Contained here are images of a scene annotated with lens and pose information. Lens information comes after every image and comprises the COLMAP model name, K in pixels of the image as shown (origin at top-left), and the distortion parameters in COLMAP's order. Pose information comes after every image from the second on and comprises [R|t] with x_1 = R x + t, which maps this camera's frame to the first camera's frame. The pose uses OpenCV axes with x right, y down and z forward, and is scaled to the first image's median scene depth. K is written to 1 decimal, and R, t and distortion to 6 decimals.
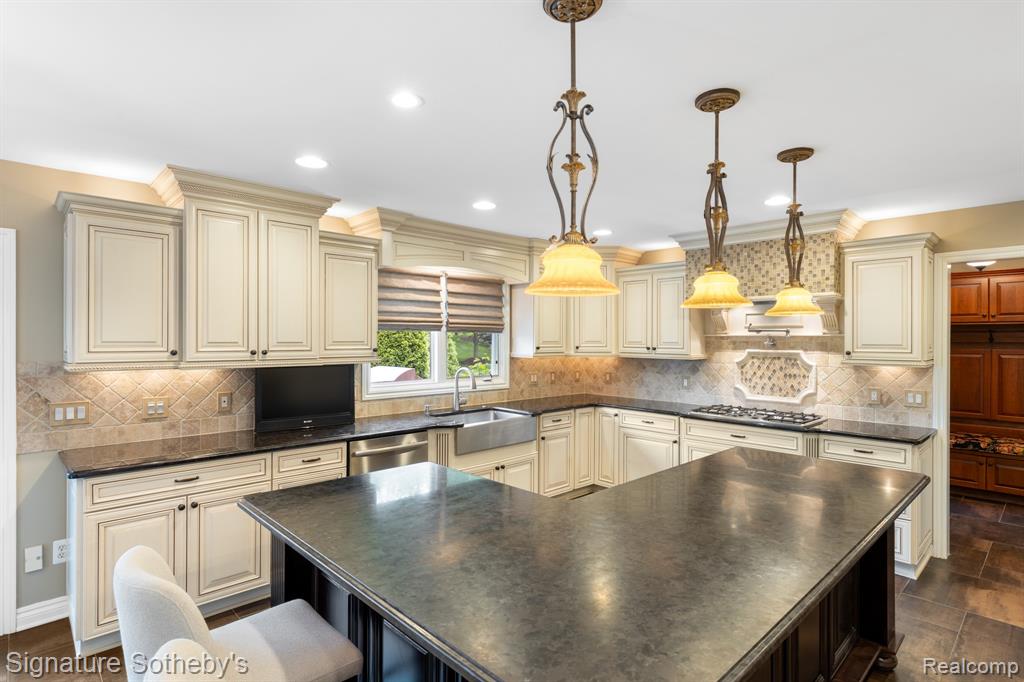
lens RADIAL K [[520.3, 0, 510.3], [0, 520.3, 337.3], [0, 0, 1]] dist [-0.002226, -0.000504]
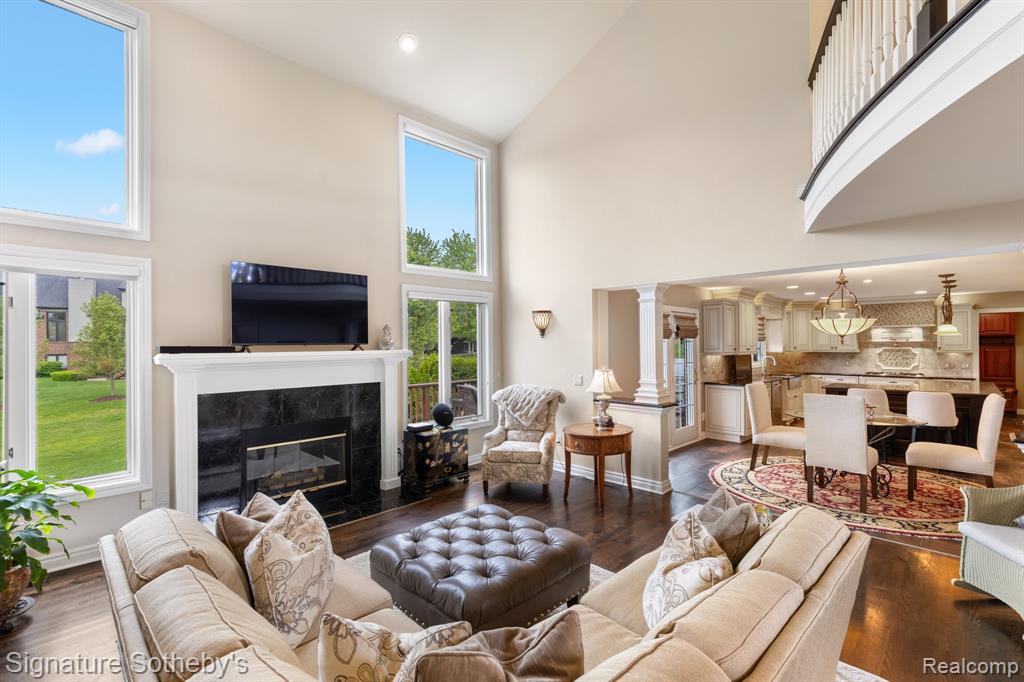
lens RADIAL K [[459.9, 0, 510.9], [0, 459.9, 341.6], [0, 0, 1]] dist [0.004949, 0.000434]
pose [[0.999554, -0.009504, 0.028324, -1.294316], [0.009653, 0.999940, -0.005155, -0.008419], [-0.028273, 0.005426, 0.999586, -1.034140]]
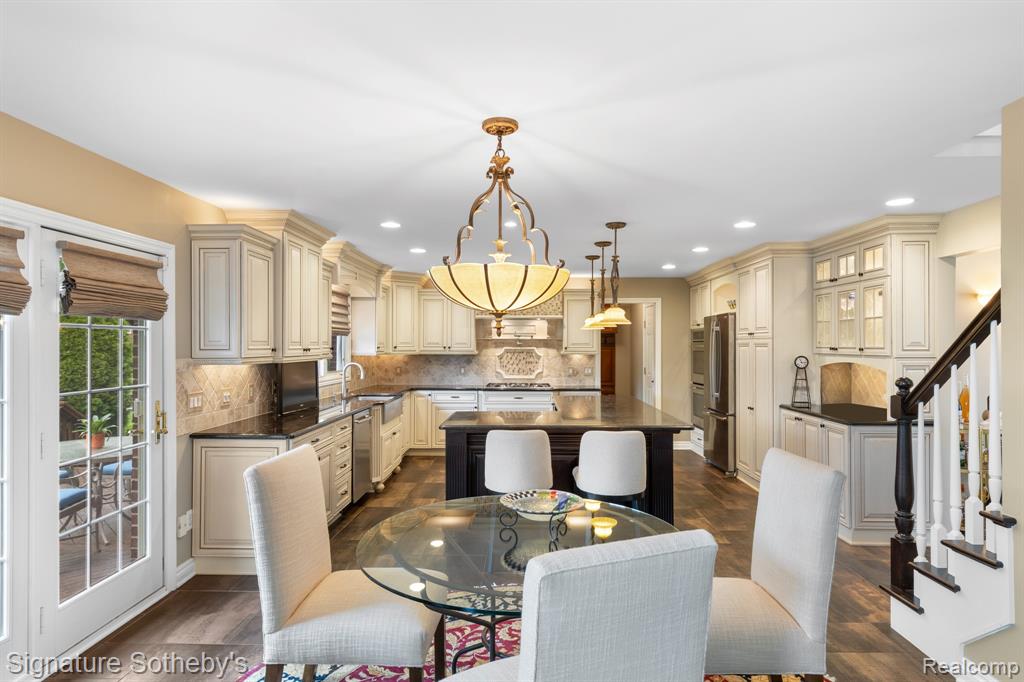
lens RADIAL K [[565.9, 0, 513.6], [0, 565.9, 340.6], [0, 0, 1]] dist [-0.000963, -0.000267]
pose [[0.707995, 0.001317, 0.706216, -0.780353], [-0.000406, 0.999999, -0.001458, 0.005653], [-0.706217, 0.000745, 0.707995, -0.261915]]
